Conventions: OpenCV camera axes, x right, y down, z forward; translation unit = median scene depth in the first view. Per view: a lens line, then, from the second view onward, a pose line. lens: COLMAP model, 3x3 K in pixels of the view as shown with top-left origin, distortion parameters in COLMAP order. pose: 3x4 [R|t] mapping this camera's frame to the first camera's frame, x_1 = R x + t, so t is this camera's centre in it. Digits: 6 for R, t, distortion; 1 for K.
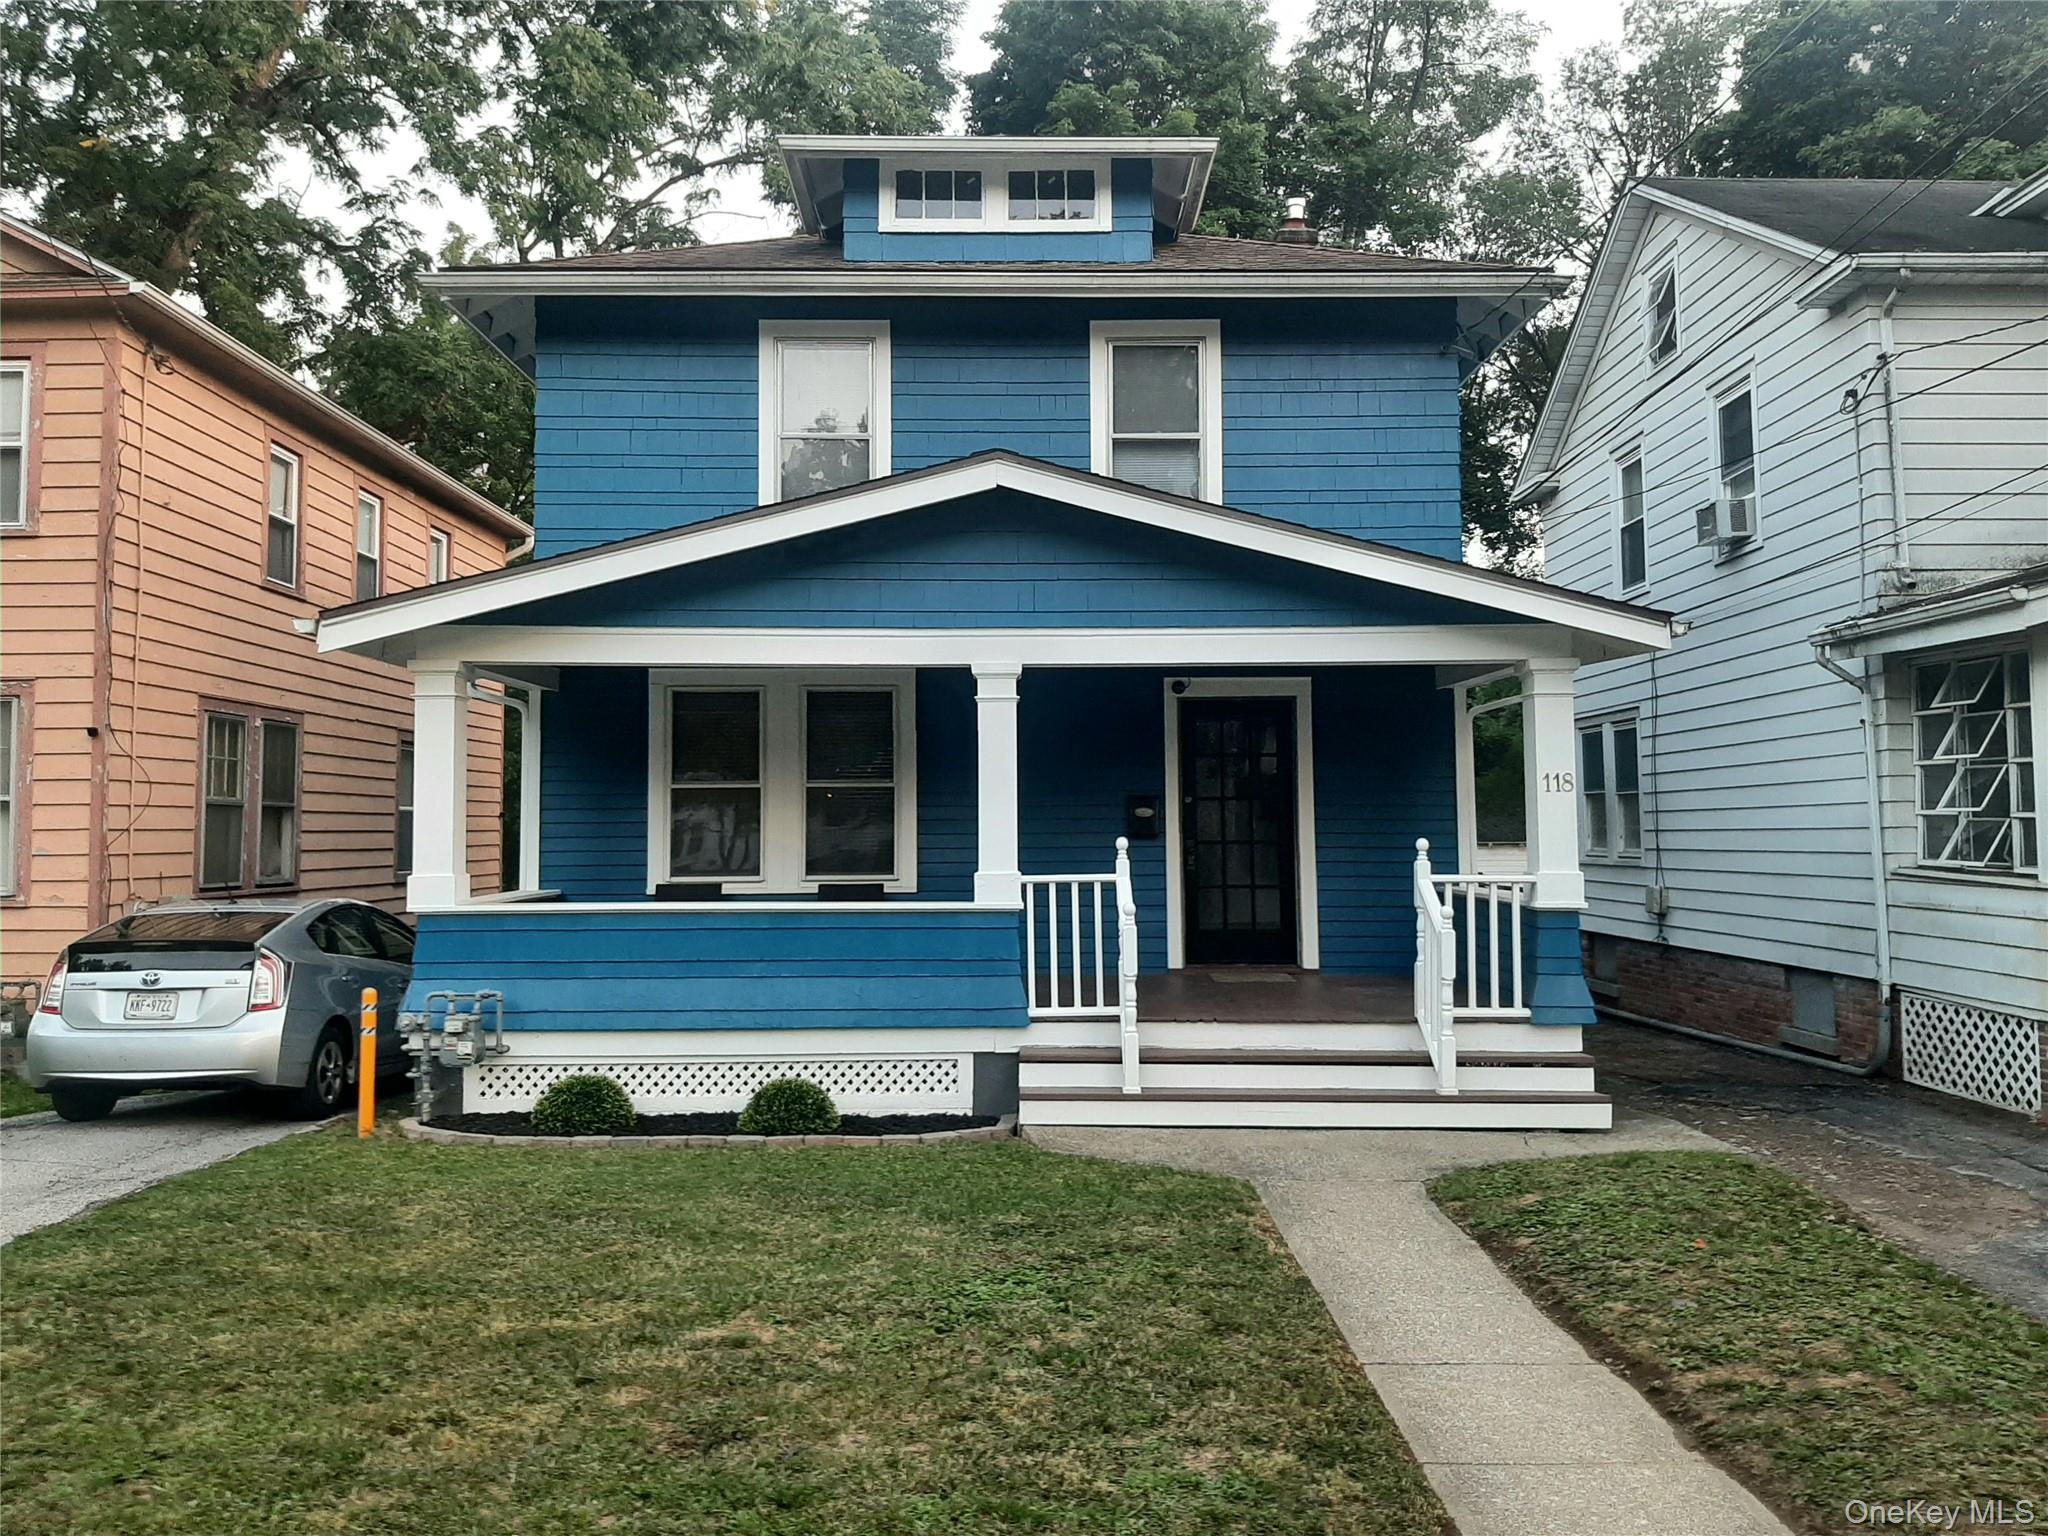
lens RADIAL K [[1603.8, 0, 1025.5], [0, 1603.8, 768.5], [0, 0, 1]] dist [0.023043, -0.008645]
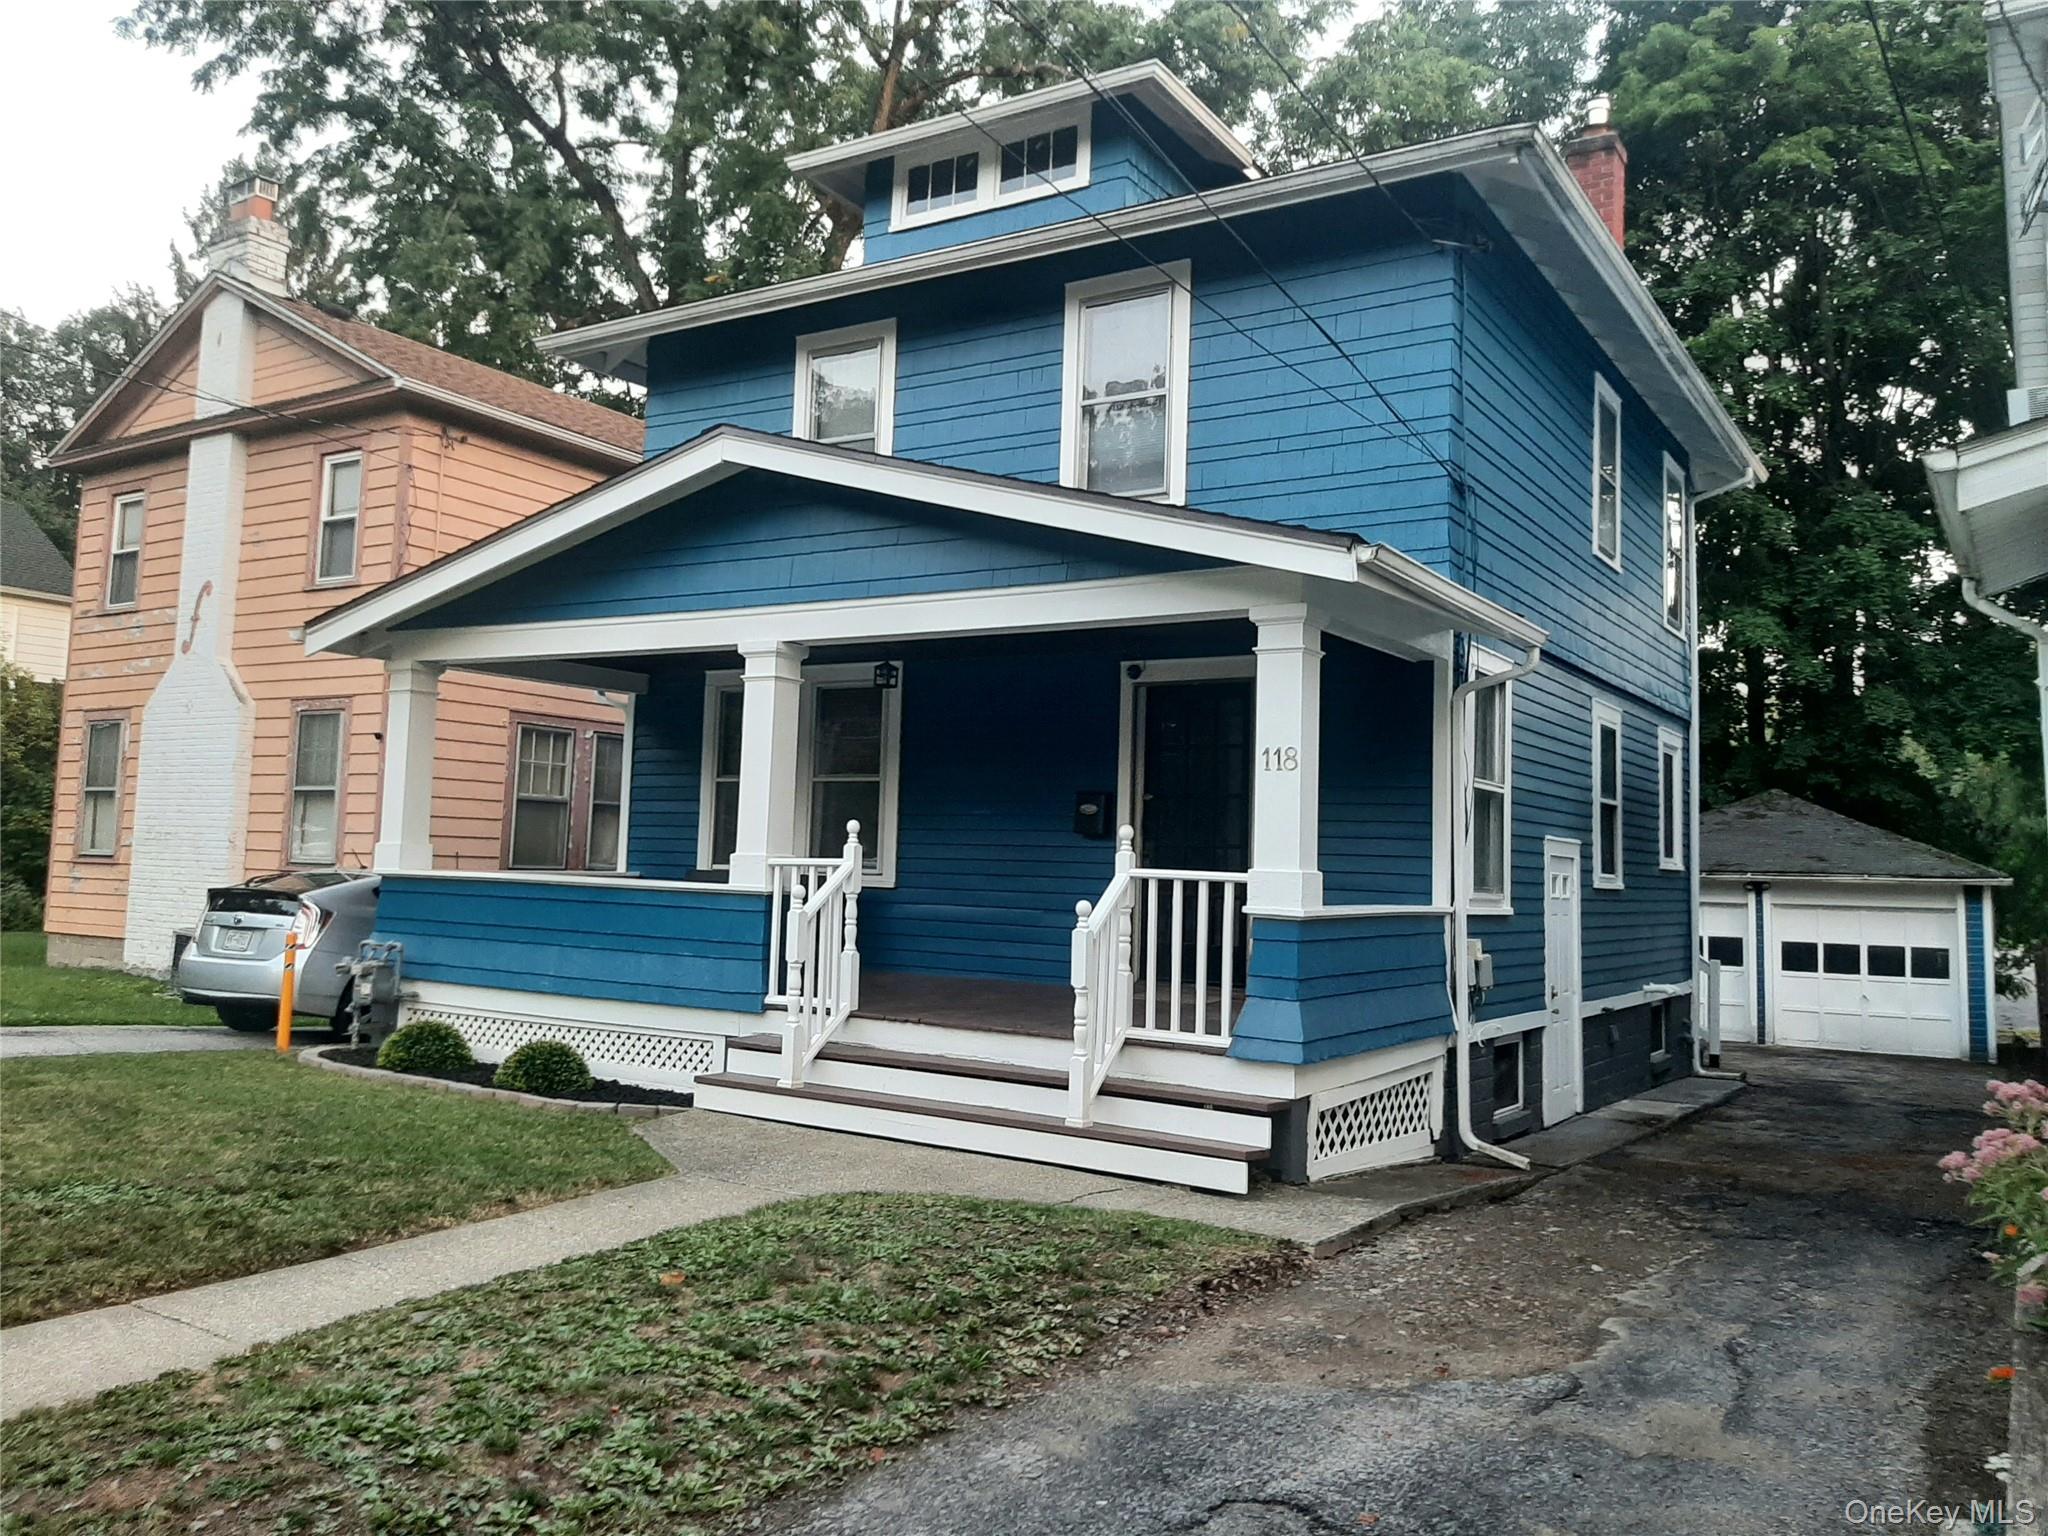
lens RADIAL K [[1603.8, 0, 1030.6], [0, 1603.8, 756.3], [0, 0, 1]] dist [0.023043, -0.008645]
pose [[0.843740, -0.005661, -0.536723, 0.638265], [-0.017094, 0.999154, -0.037412, 0.038314], [0.536480, 0.040741, 0.842929, 0.251693]]
